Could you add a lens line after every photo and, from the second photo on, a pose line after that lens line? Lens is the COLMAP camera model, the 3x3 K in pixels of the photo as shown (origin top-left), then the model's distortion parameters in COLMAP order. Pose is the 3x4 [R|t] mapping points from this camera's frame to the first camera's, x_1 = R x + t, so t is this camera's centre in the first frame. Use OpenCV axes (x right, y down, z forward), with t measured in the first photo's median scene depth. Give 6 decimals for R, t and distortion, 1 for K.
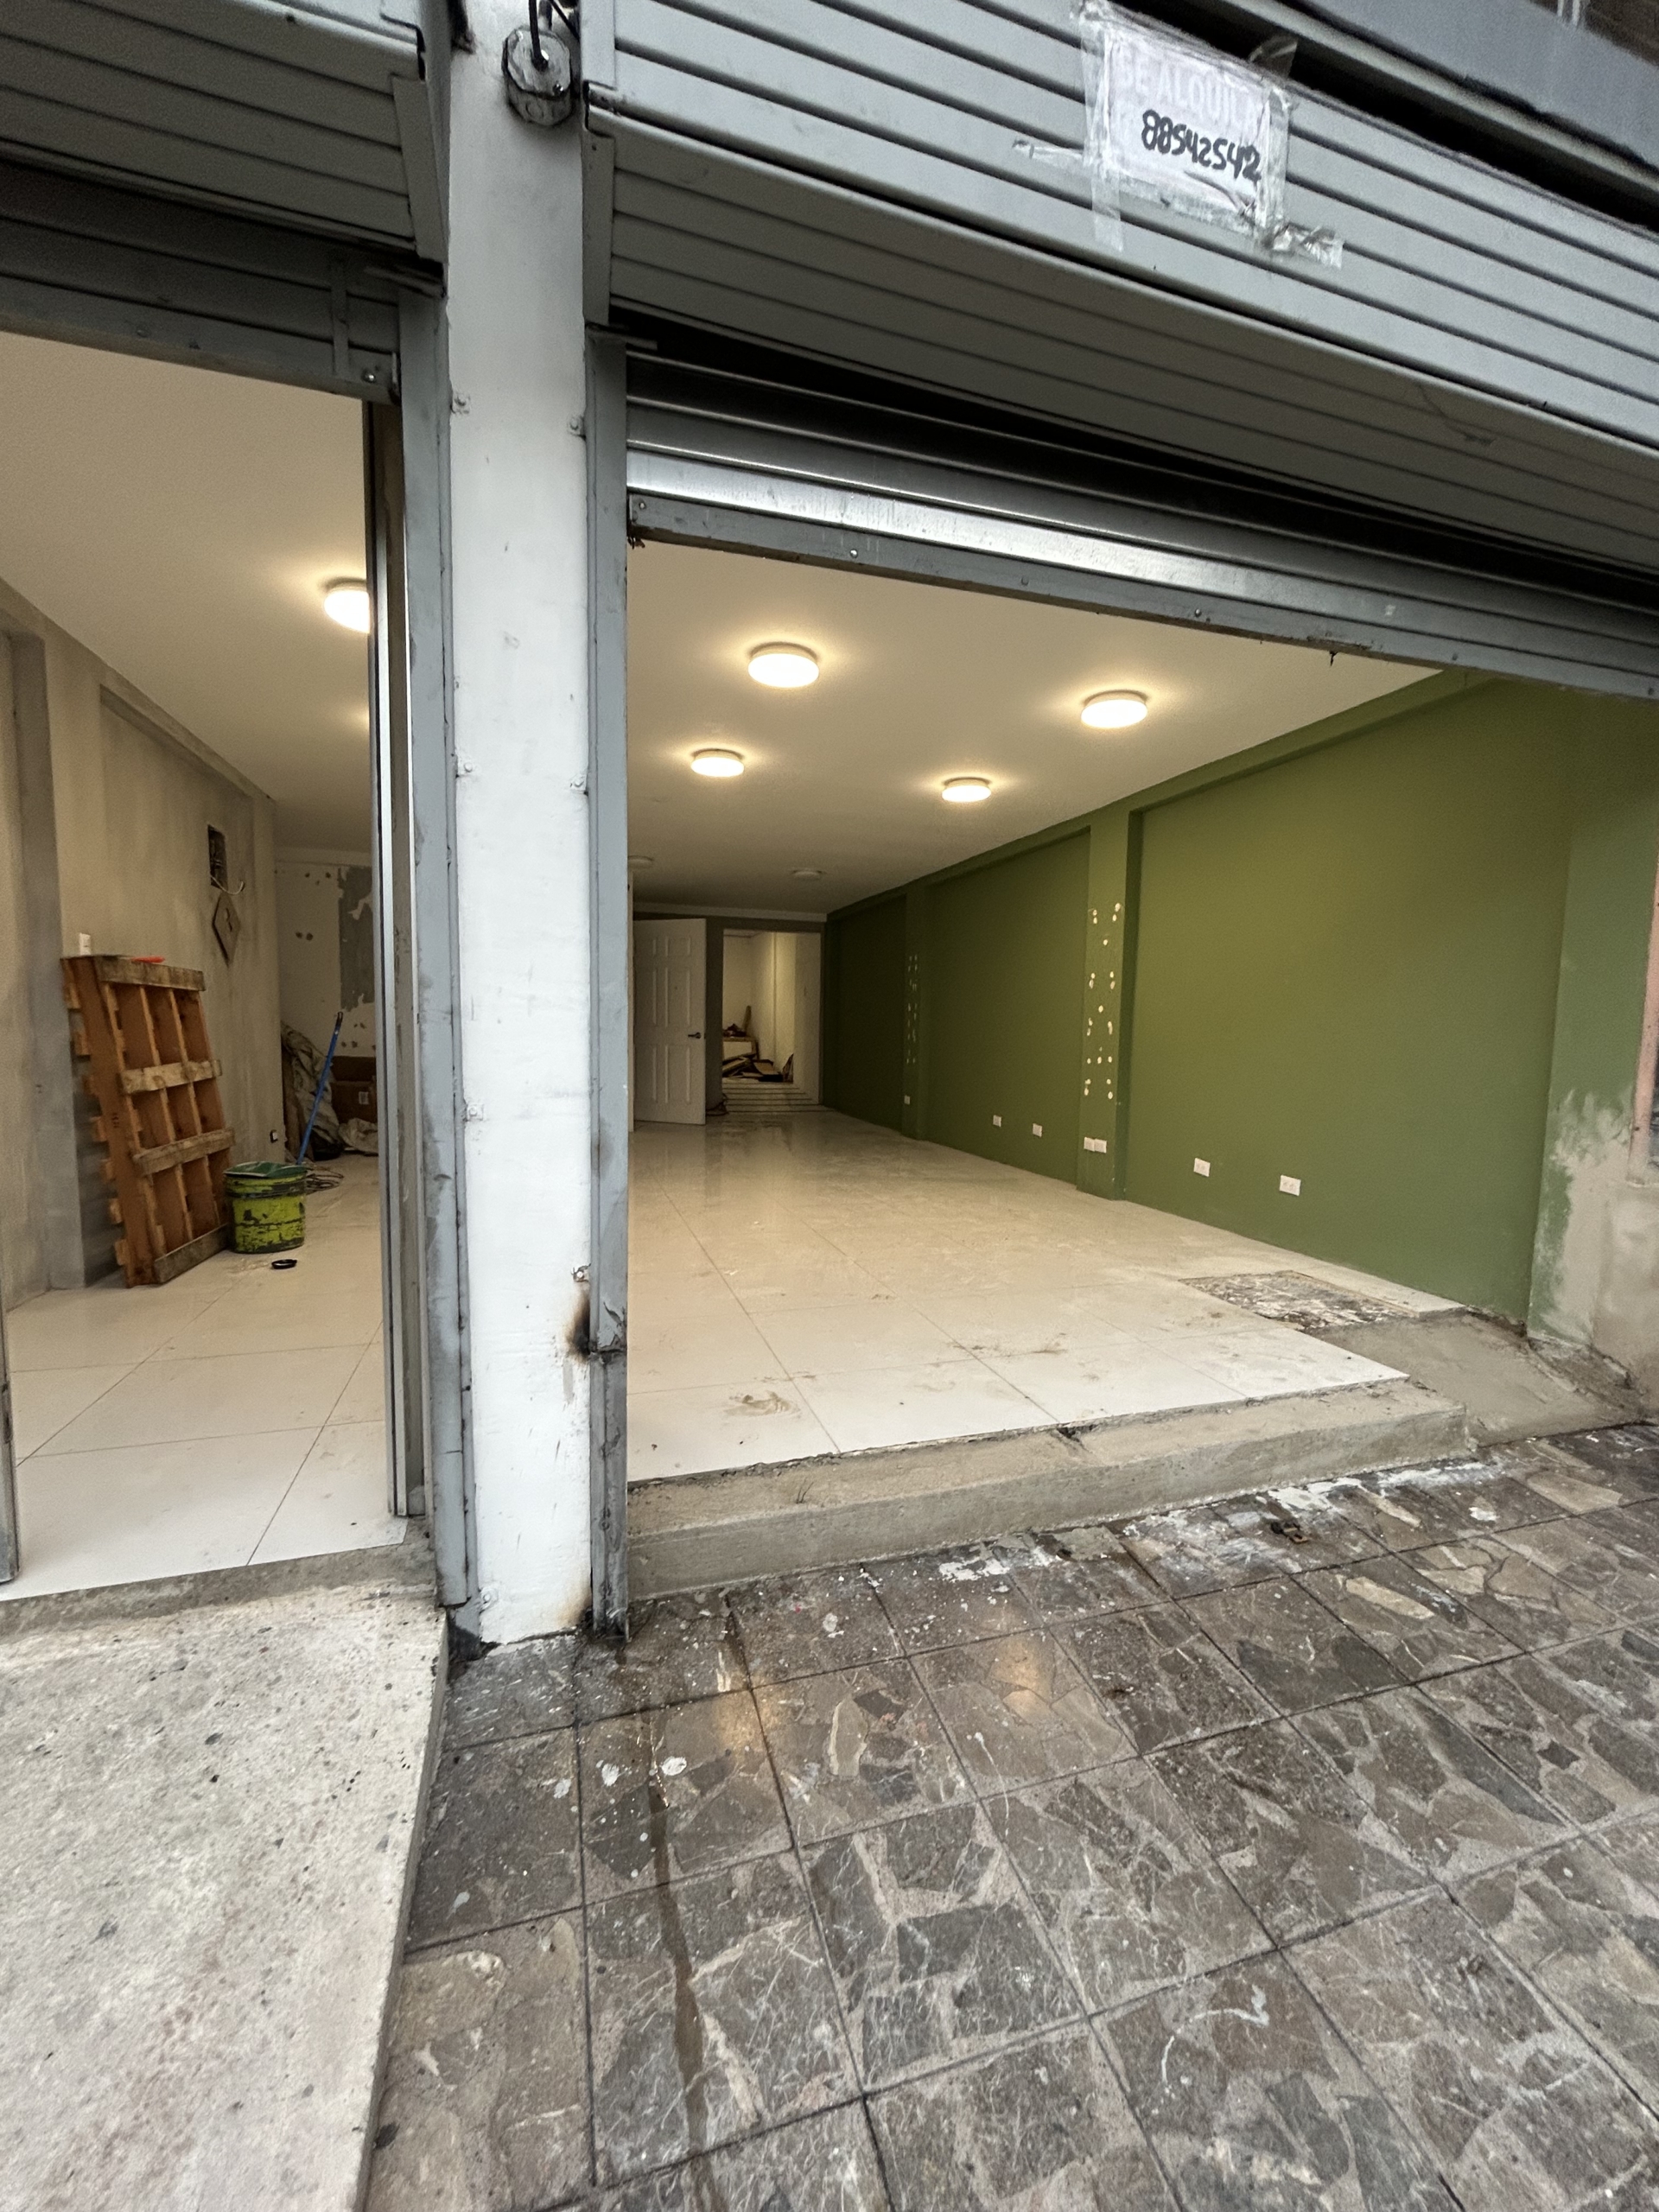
lens RADIAL K [[894.7, 0, 832.0], [0, 894.7, 1110.9], [0, 0, 1]] dist [0.004705, -0.001409]
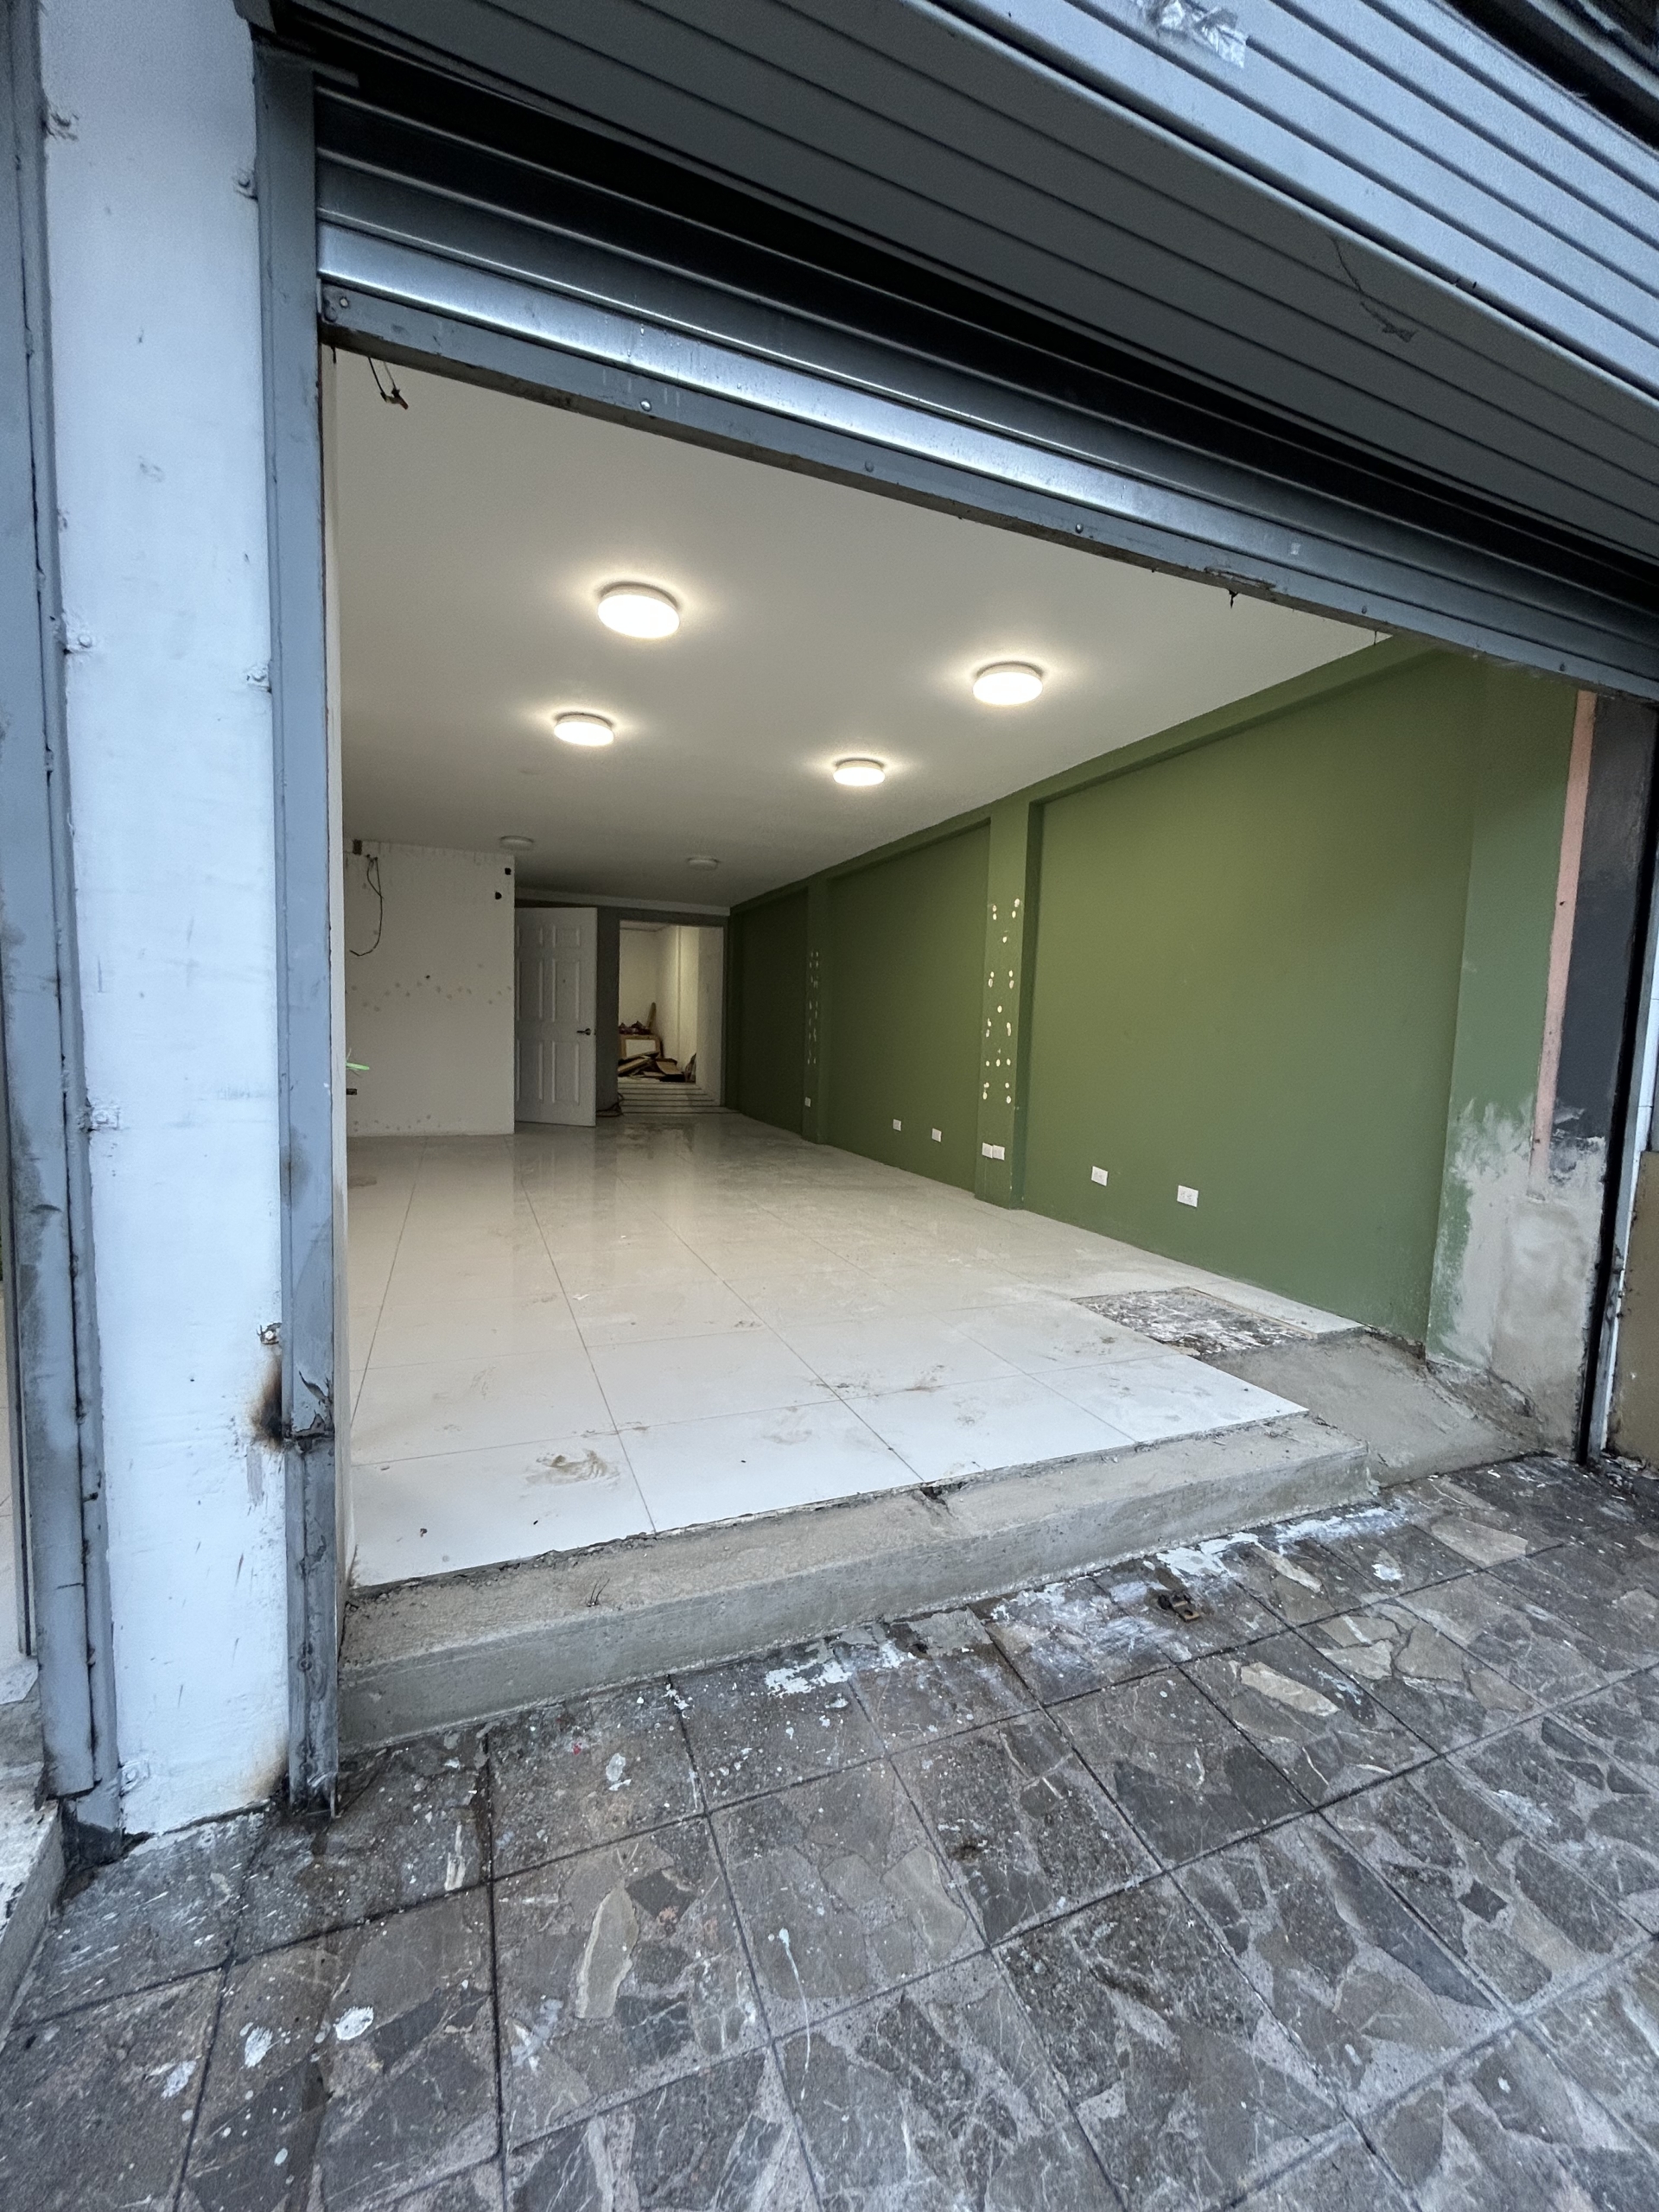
lens RADIAL K [[894.7, 0, 832.0], [0, 894.7, 1110.0], [0, 0, 1]] dist [0.004705, -0.001409]
pose [[0.995943, 0.007539, 0.089667, 0.102458], [-0.007326, 0.999970, -0.002705, -0.006492], [-0.089684, 0.002037, 0.995968, 0.178643]]
